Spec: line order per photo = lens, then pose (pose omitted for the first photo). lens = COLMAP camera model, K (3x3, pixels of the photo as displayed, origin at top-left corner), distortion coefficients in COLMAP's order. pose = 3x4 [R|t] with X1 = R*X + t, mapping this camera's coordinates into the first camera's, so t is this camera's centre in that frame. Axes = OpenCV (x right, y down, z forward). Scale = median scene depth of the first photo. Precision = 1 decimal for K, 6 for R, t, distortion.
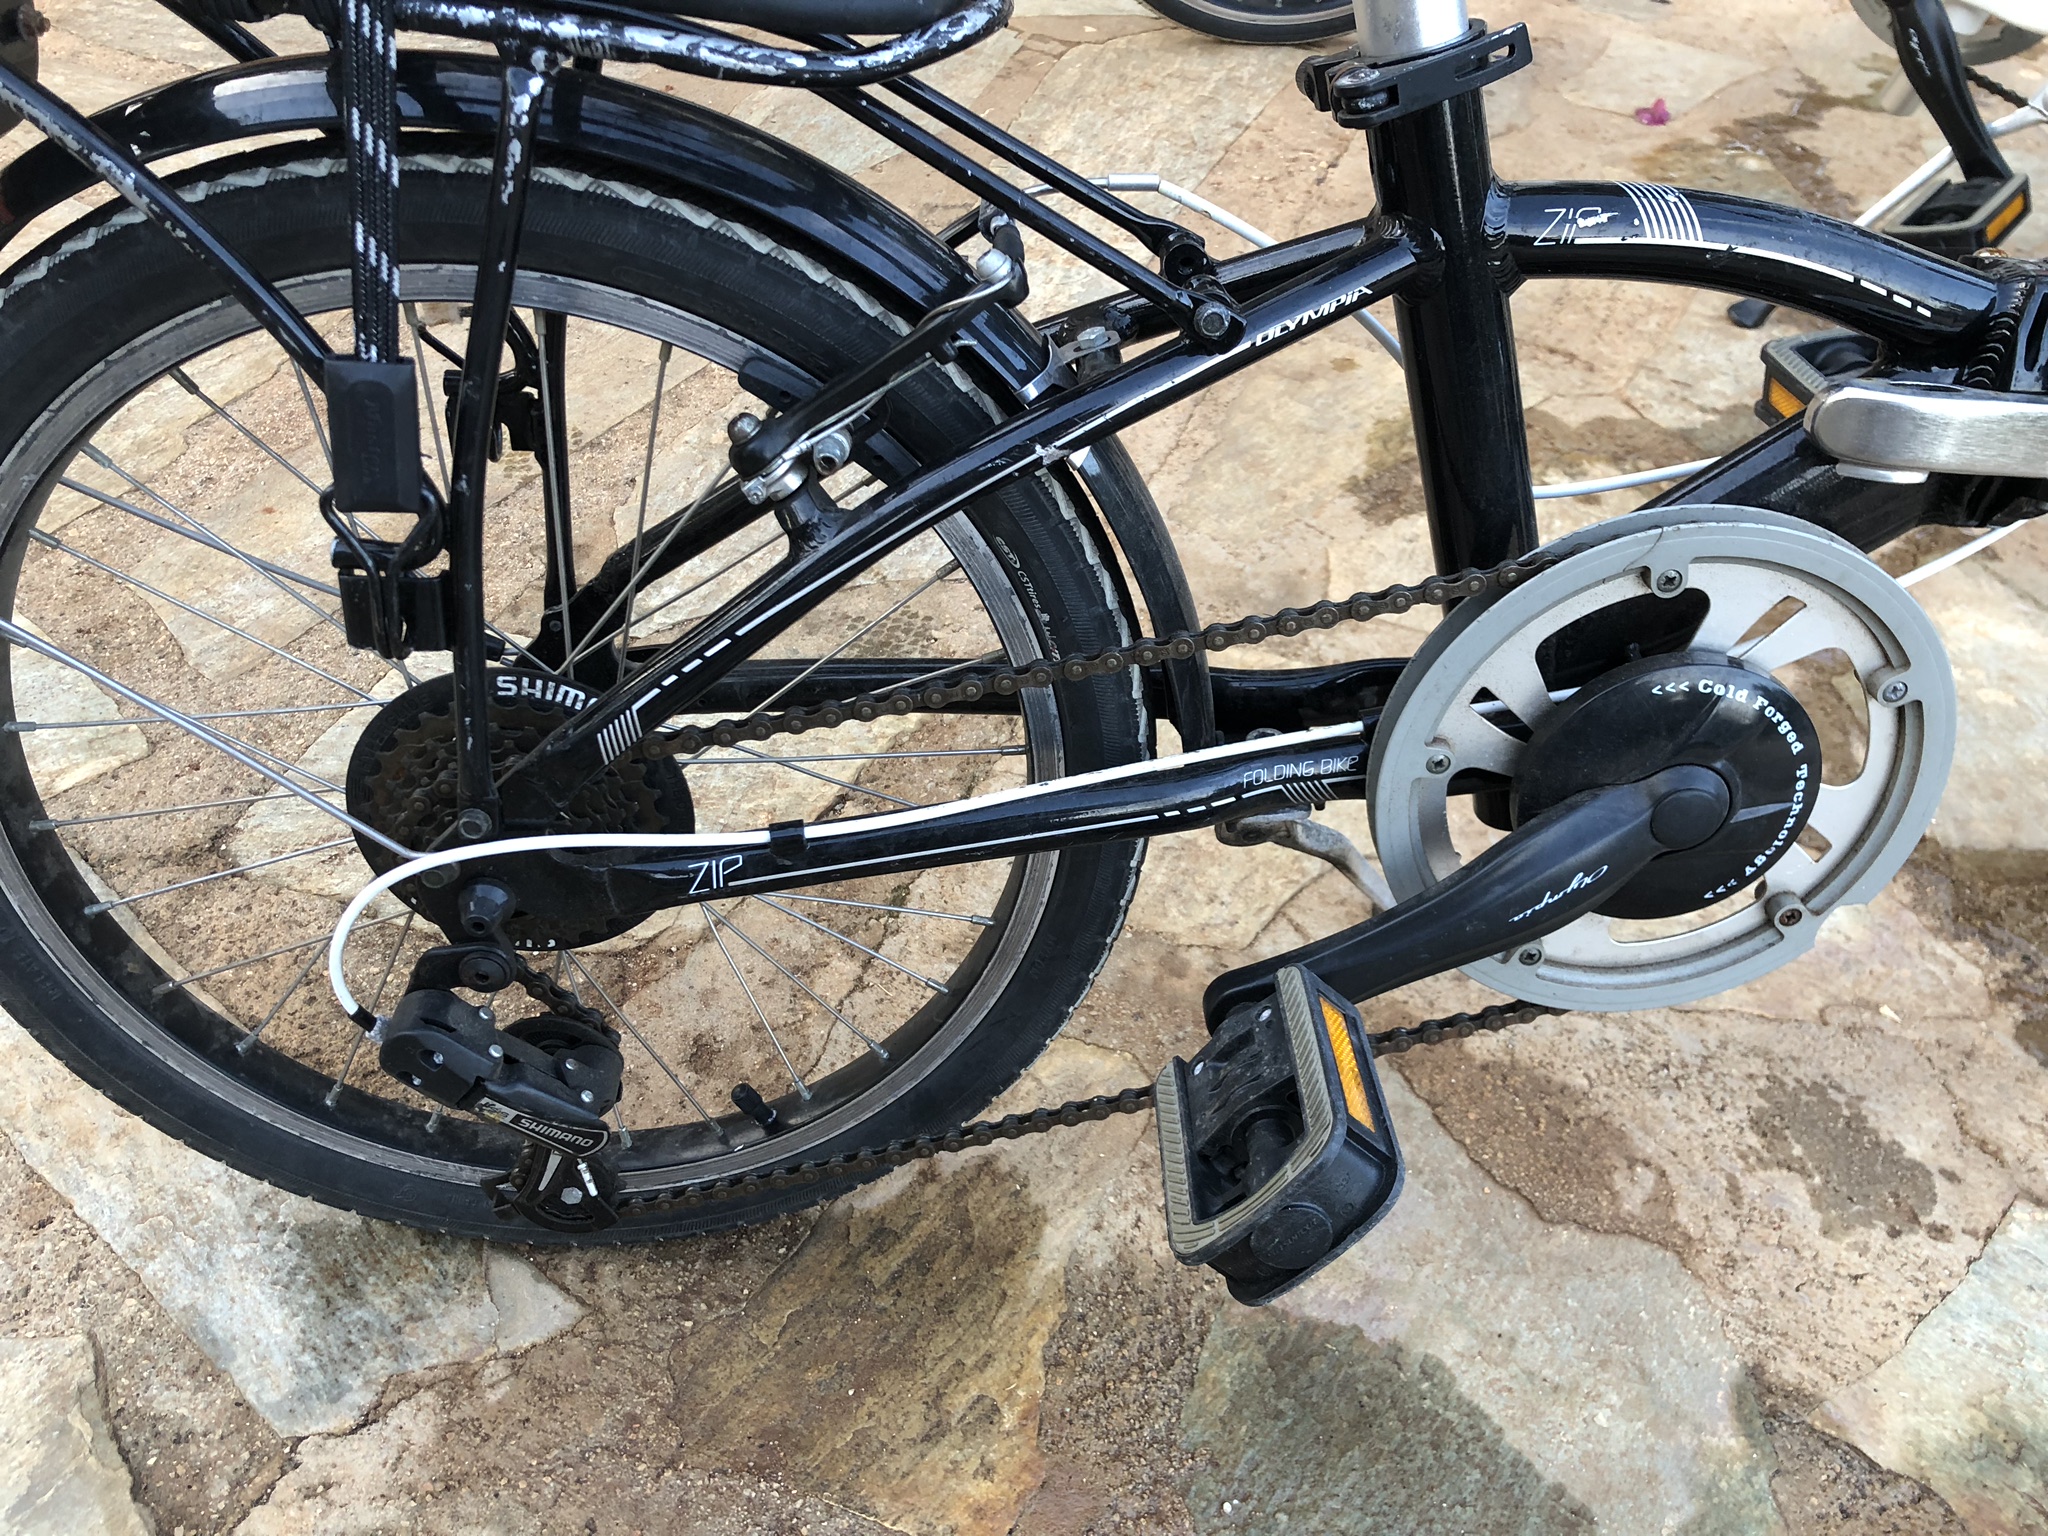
lens RADIAL K [[1662.7, 0, 1024.1], [0, 1662.7, 768.8], [0, 0, 1]] dist [0.003893, 0.016230]
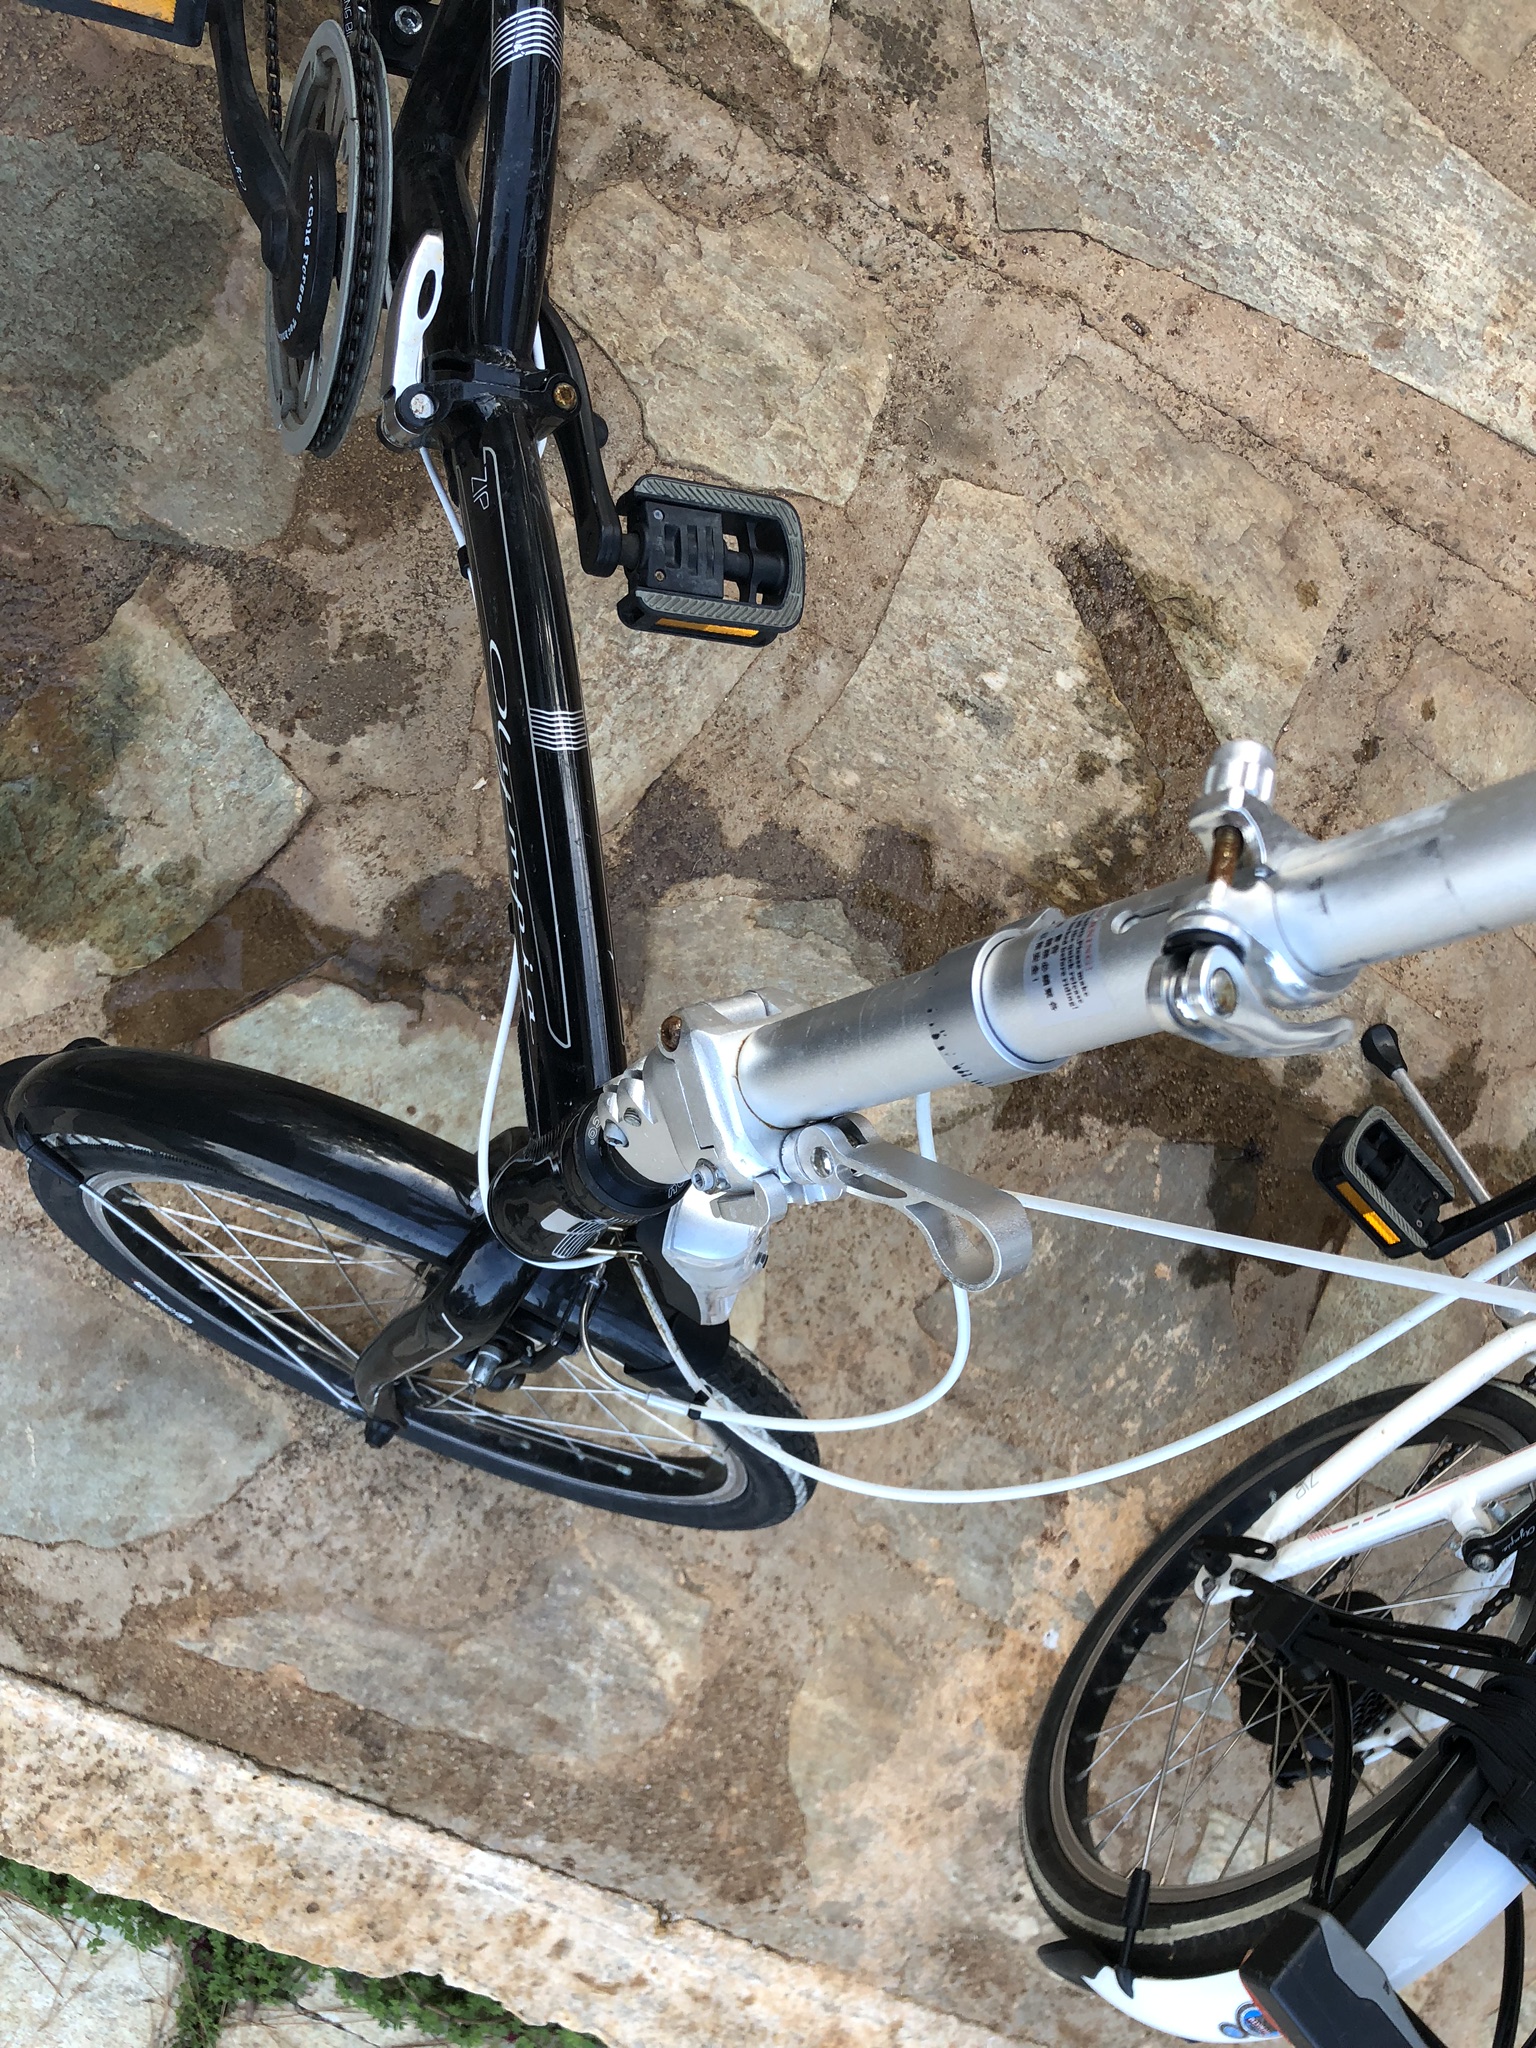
lens RADIAL K [[1662.7, 0, 760.4], [0, 1662.7, 1043.4], [0, 0, 1]] dist [0.003893, 0.016230]
pose [[-0.049665, 0.998537, 0.021364, 0.747291], [-0.858365, -0.053610, 0.510231, -0.795629], [0.510630, 0.007003, 0.859772, -0.023055]]
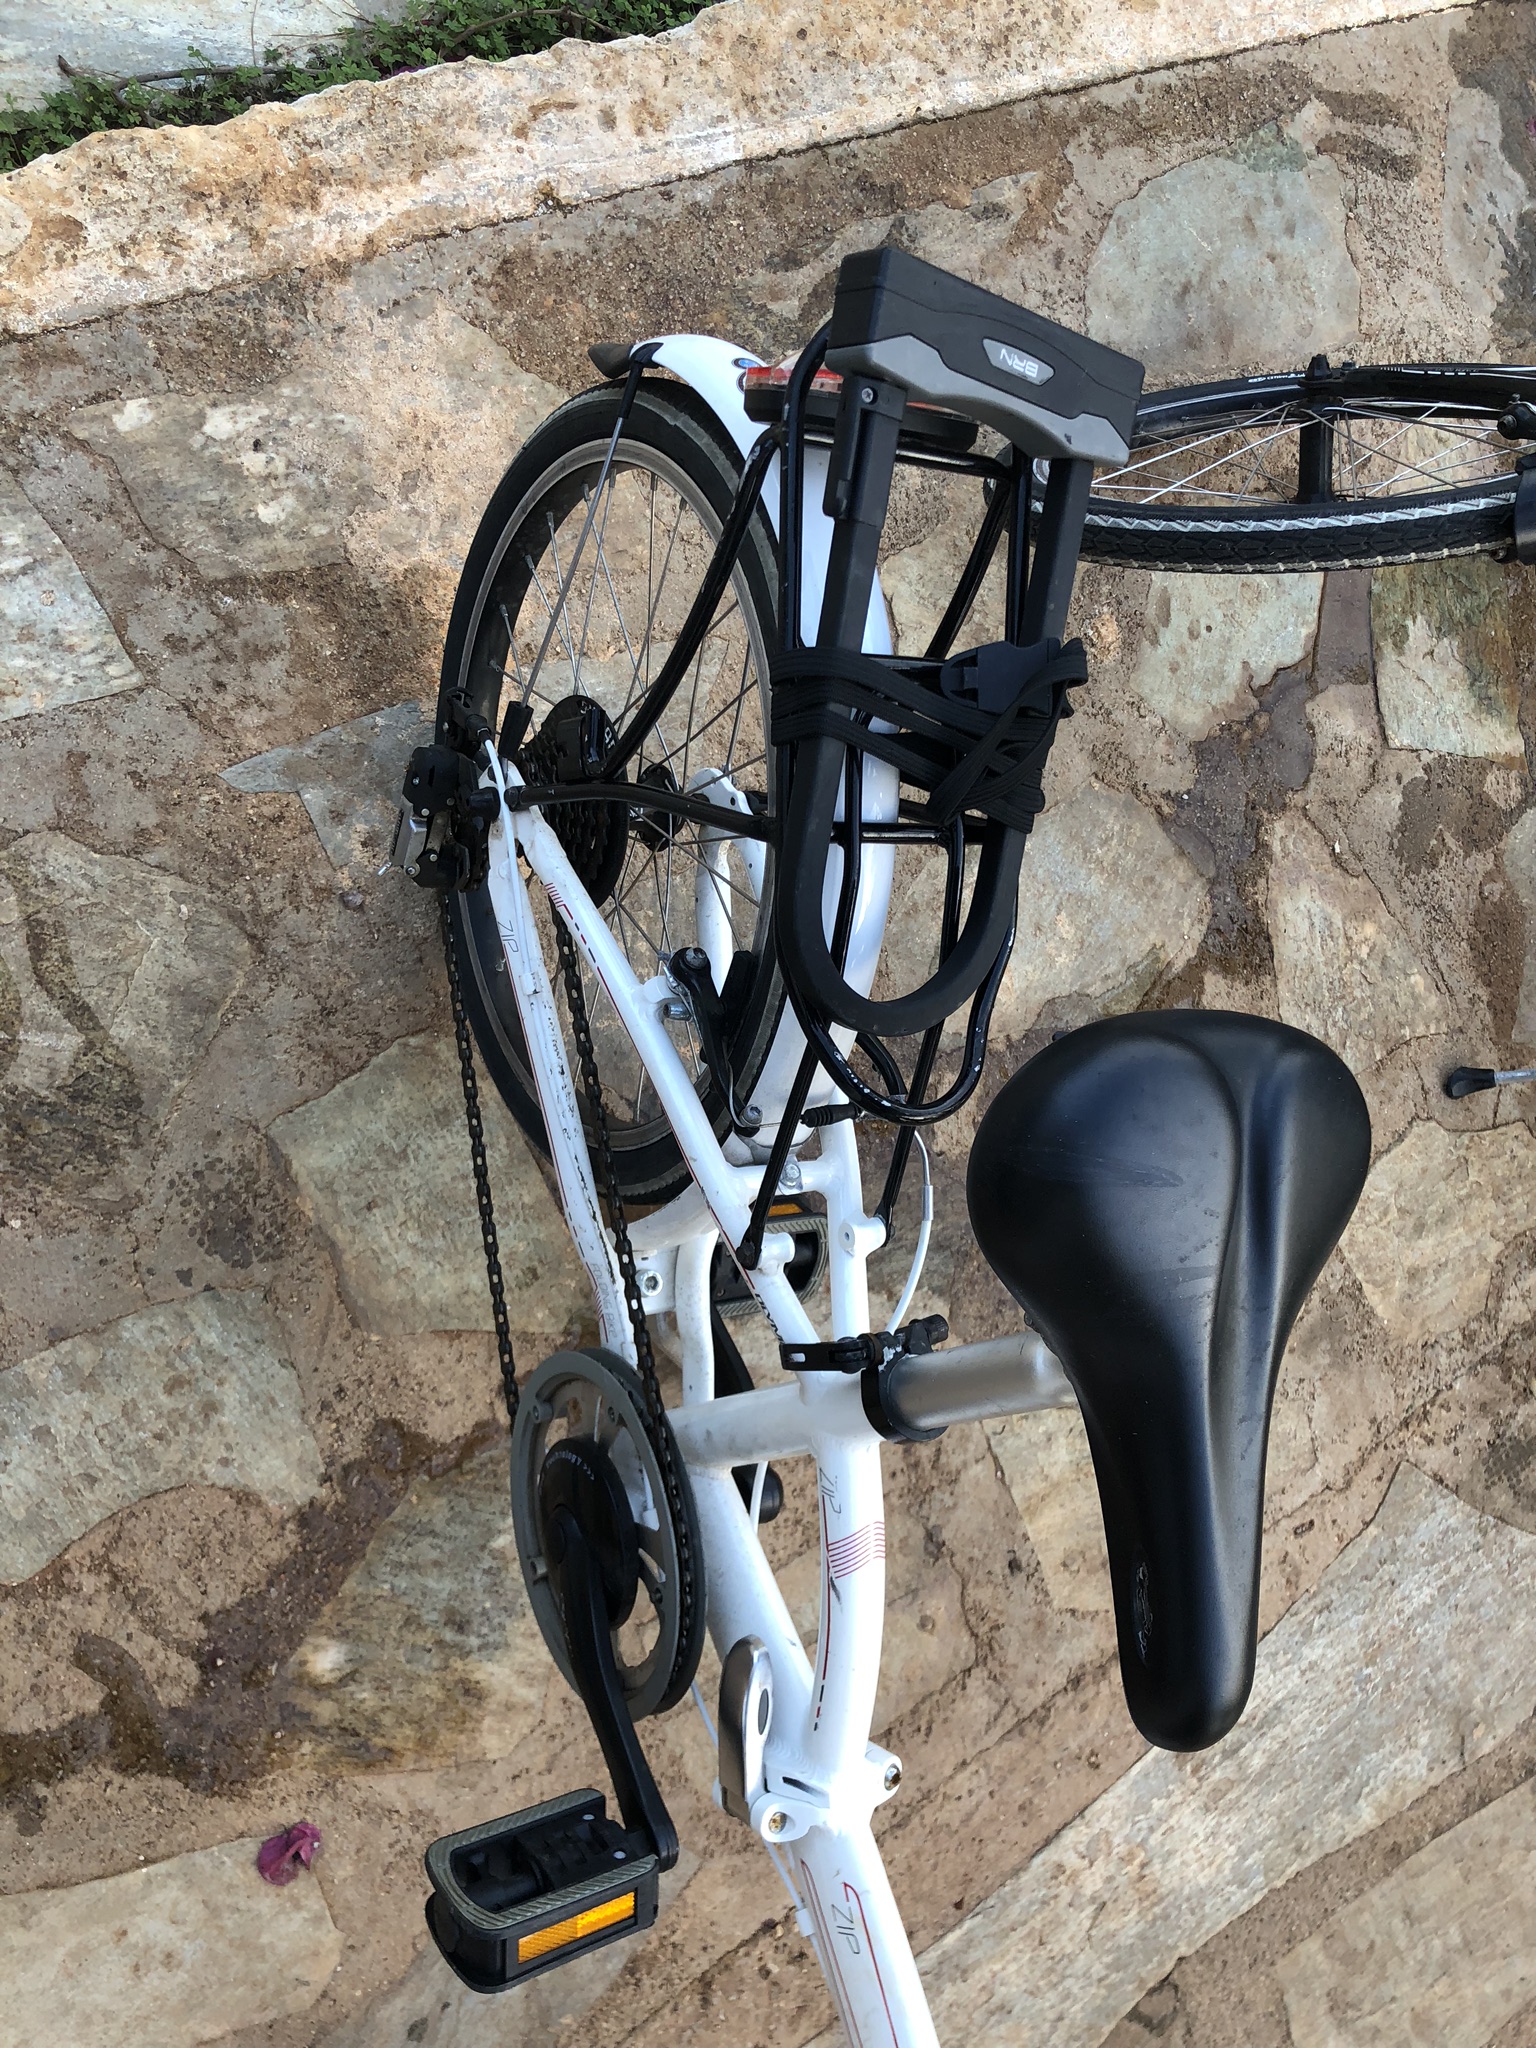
lens RADIAL K [[1662.7, 0, 774.7], [0, 1662.7, 1018.9], [0, 0, 1]] dist [0.003893, 0.016230]
pose [[-0.655807, -0.677184, -0.333676, 1.467448], [0.124823, -0.533180, 0.836743, -1.574704], [-0.744538, 0.507091, 0.434191, 0.845119]]
